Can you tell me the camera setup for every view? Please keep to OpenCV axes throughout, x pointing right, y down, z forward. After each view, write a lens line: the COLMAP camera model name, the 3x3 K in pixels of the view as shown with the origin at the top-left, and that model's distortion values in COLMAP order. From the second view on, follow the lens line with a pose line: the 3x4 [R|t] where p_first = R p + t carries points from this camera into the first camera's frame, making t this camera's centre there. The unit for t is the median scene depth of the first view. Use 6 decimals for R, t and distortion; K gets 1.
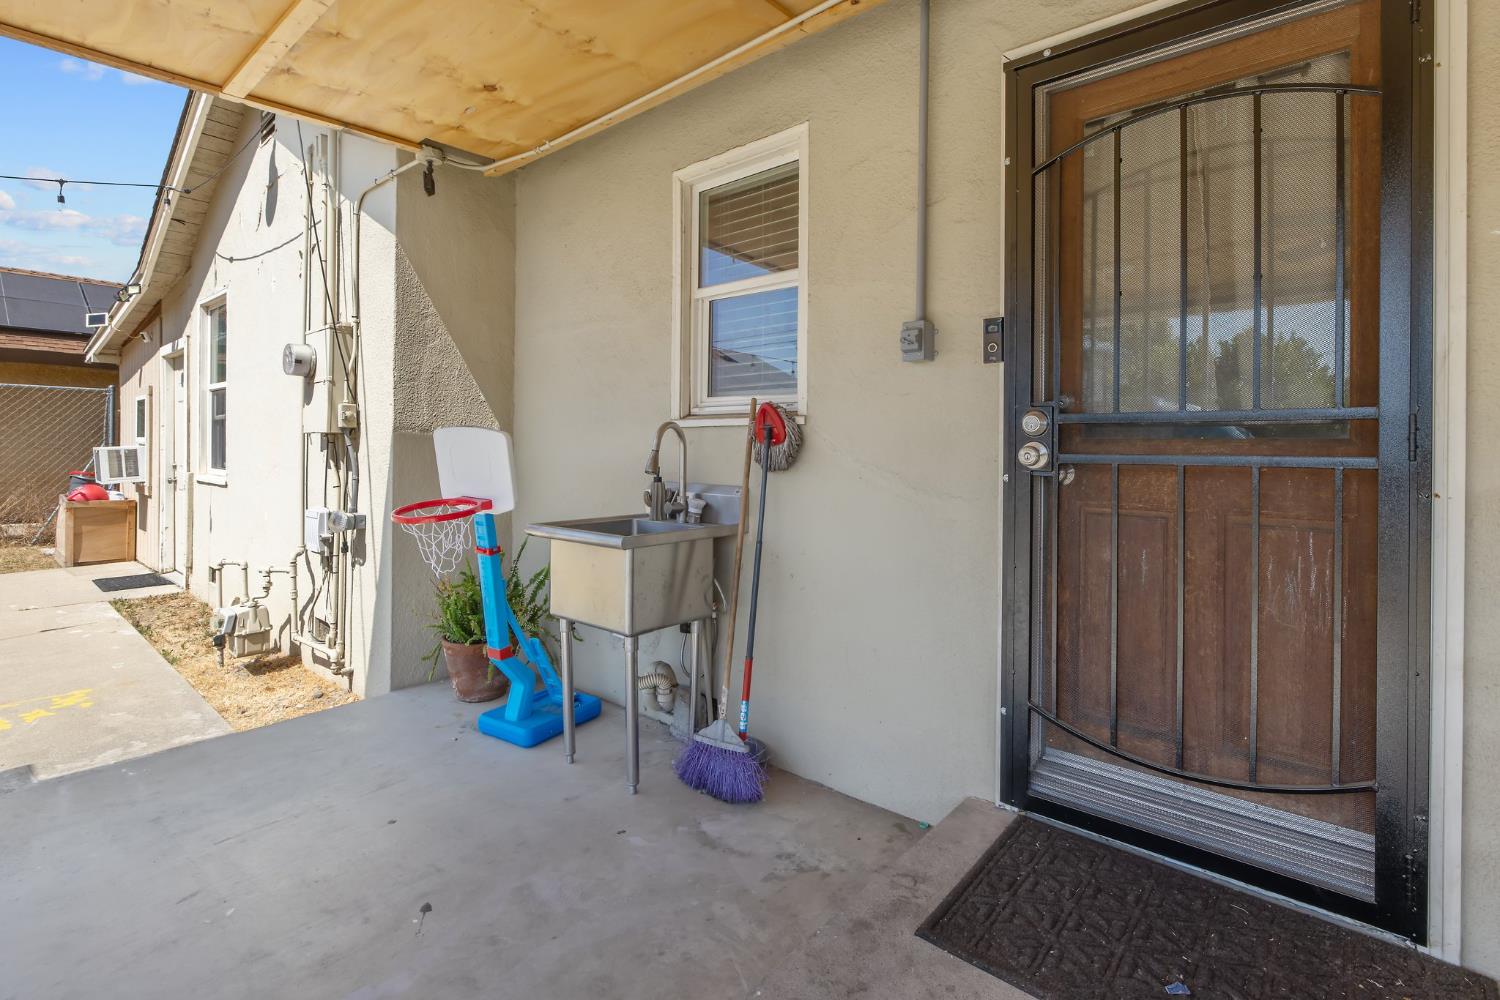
lens RADIAL K [[702.1, 0, 751.9], [0, 702.1, 446.9], [0, 0, 1]] dist [-0.005459, -0.000741]
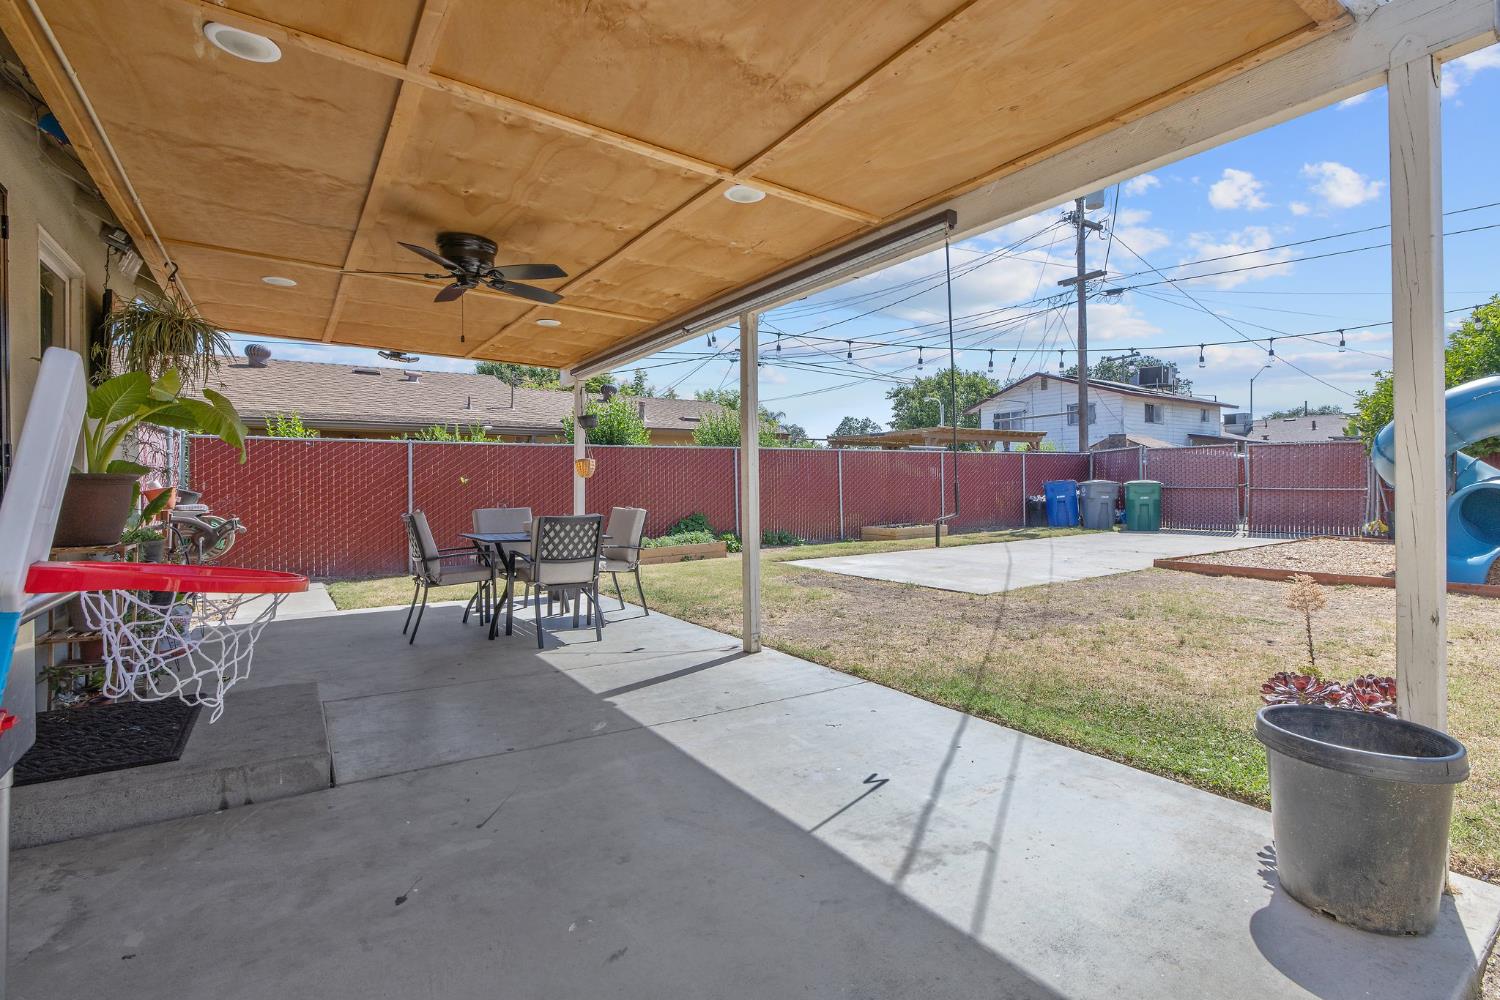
lens RADIAL K [[695.6, 0, 749.5], [0, 695.6, 482.4], [0, 0, 1]] dist [-0.001238, -0.000360]
pose [[-0.964614, -0.002617, 0.263654, -1.105714], [-0.003606, 0.999988, -0.003267, 0.043637], [-0.263642, -0.004103, -0.964612, 1.669614]]
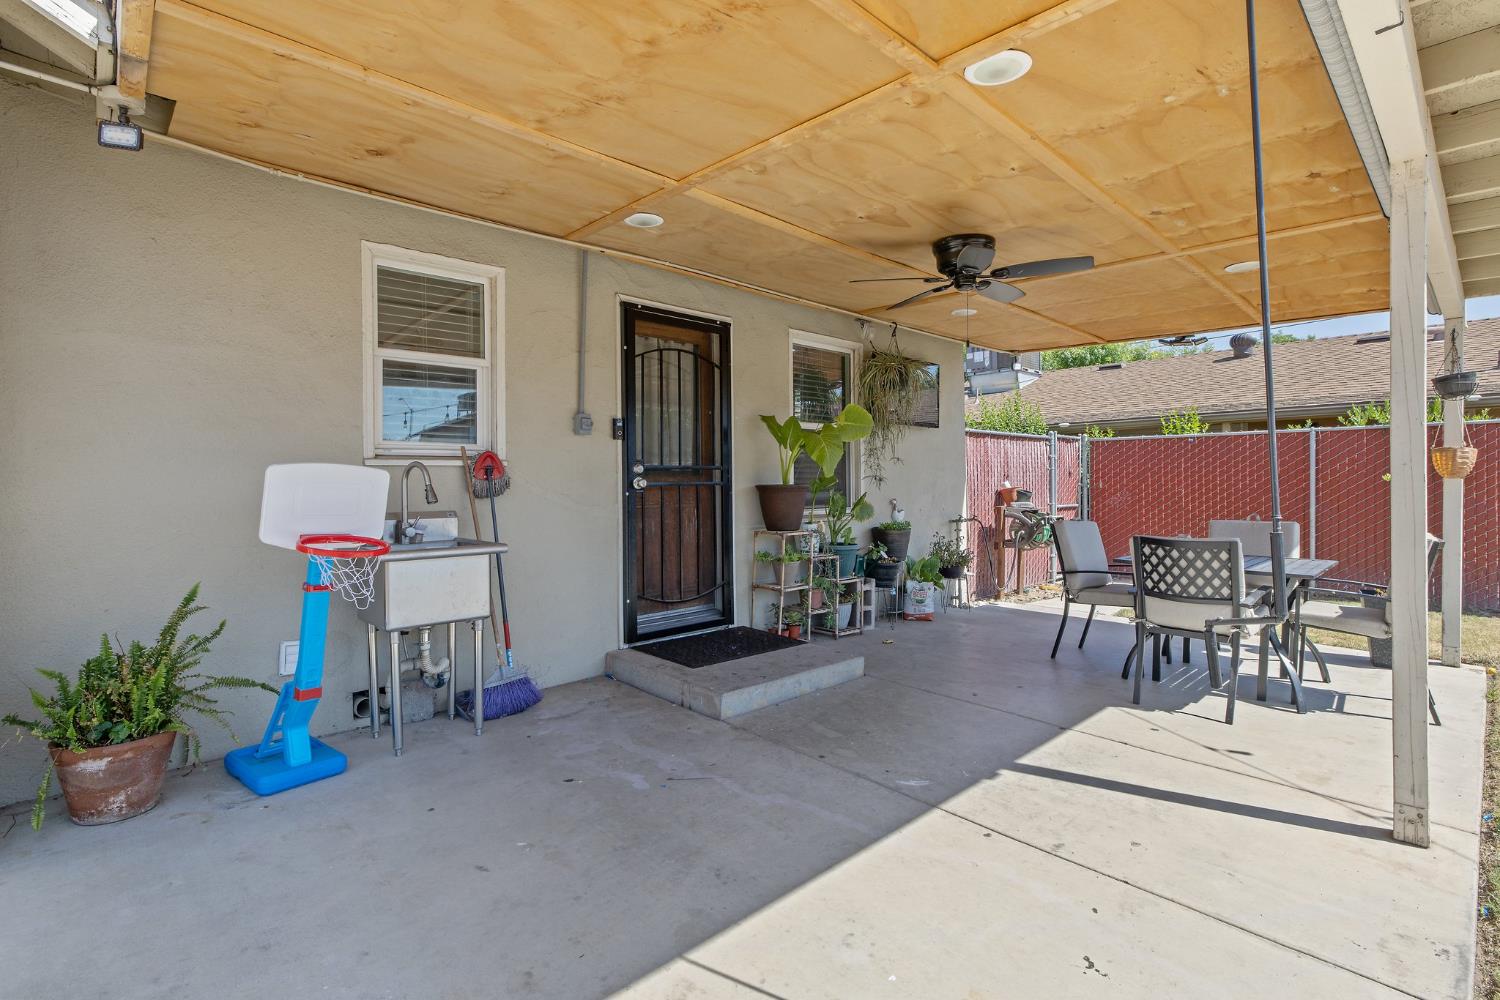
lens RADIAL K [[717.6, 0, 752.3], [0, 717.6, 477.5], [0, 0, 1]] dist [-0.003796, -0.000285]
pose [[0.106483, -0.005617, 0.994299, -1.801149], [0.005570, 0.999972, 0.005052, -0.015320], [-0.994299, 0.005001, 0.106511, 0.381712]]
